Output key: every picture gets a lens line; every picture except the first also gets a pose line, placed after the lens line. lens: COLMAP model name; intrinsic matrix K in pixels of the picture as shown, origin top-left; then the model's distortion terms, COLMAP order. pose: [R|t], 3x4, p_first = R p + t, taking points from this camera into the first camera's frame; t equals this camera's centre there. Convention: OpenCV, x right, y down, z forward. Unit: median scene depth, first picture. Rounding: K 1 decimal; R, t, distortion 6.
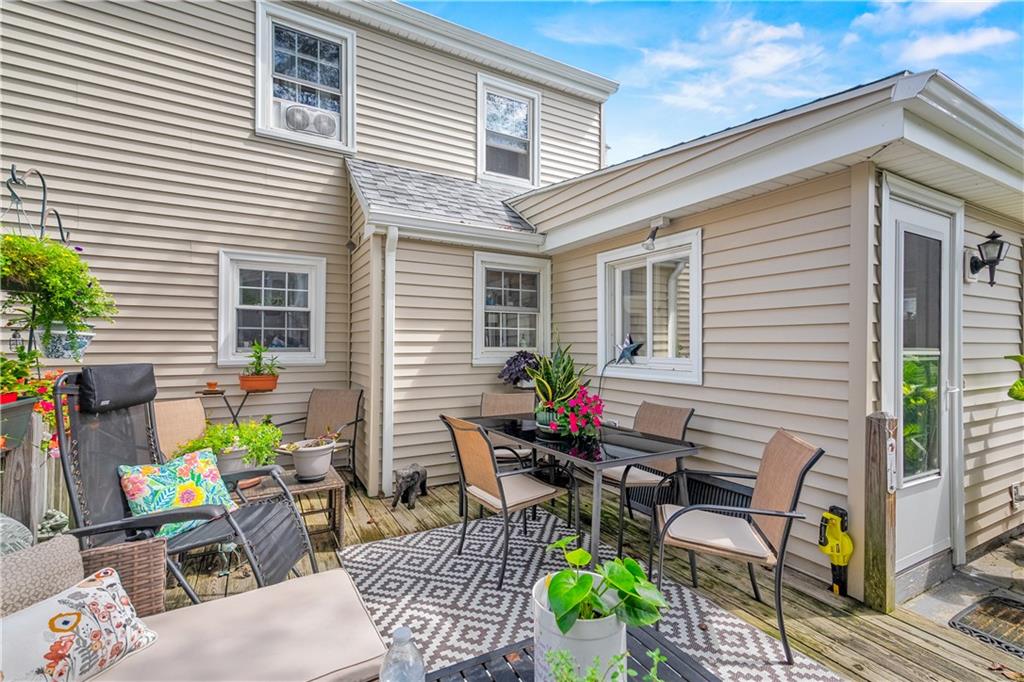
lens RADIAL K [[461.5, 0, 518.8], [0, 461.5, 344.4], [0, 0, 1]] dist [0.014421, 0.000784]
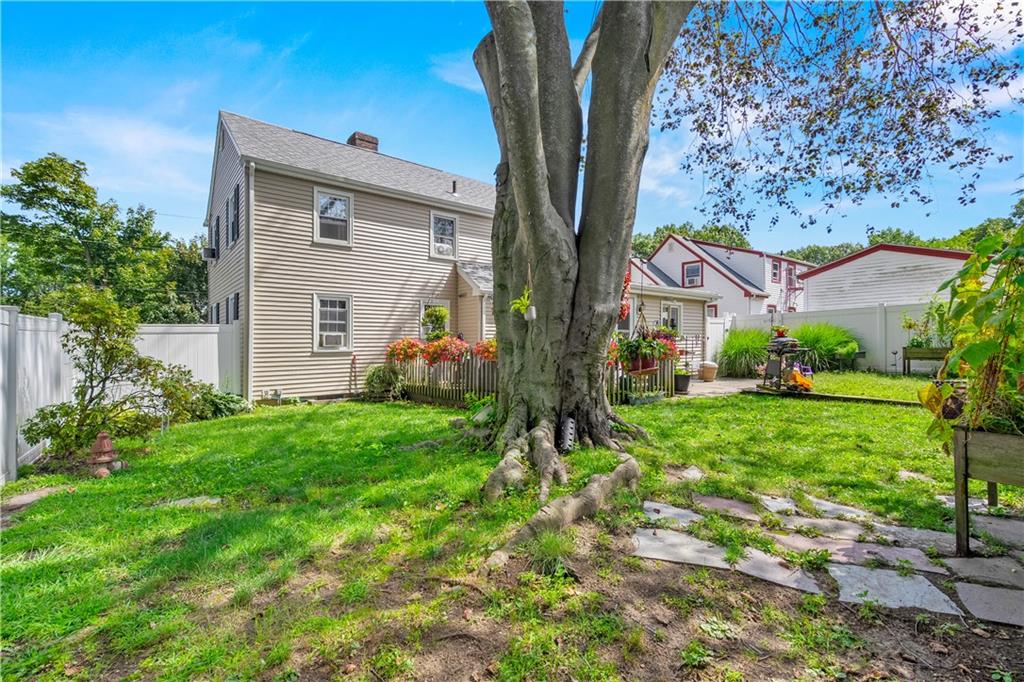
lens RADIAL K [[461.5, 0, 509.0], [0, 461.5, 342.2], [0, 0, 1]] dist [0.014421, 0.000784]
pose [[0.988505, -0.005941, 0.151073, -0.506436], [0.006888, 0.999960, -0.005750, 0.080716], [-0.151033, 0.006725, 0.988506, -1.810240]]
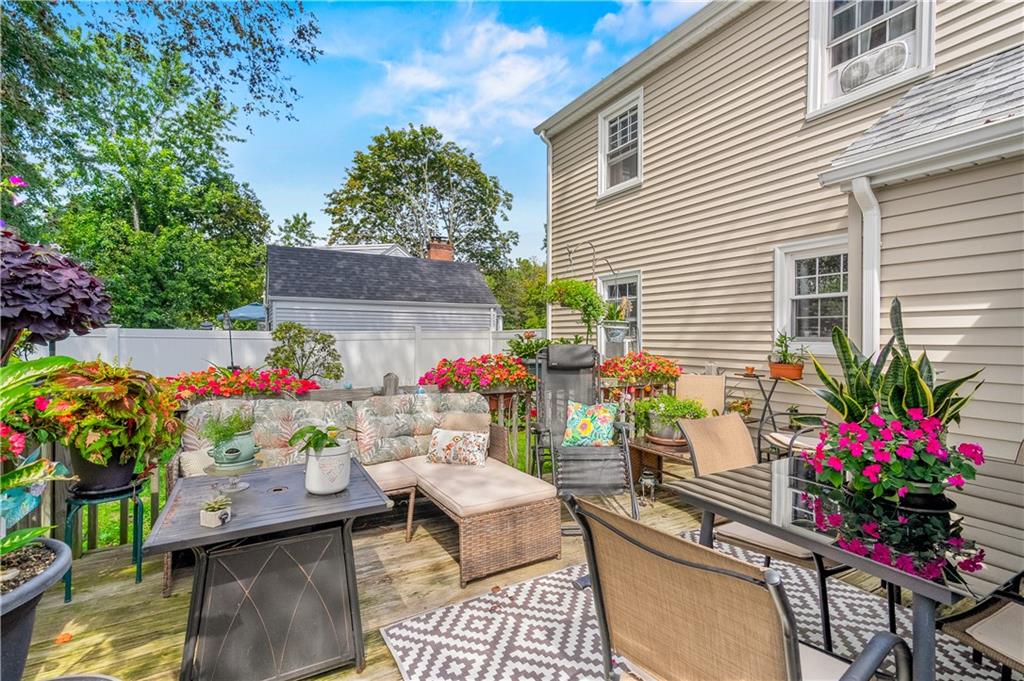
lens RADIAL K [[461.5, 0, 507.4], [0, 461.5, 337.1], [0, 0, 1]] dist [0.014421, 0.000784]
pose [[-0.005425, 0.004868, -0.999973, 0.423487], [-0.003672, 0.999981, 0.004888, 0.005021], [0.999979, 0.003698, -0.005407, 0.360844]]
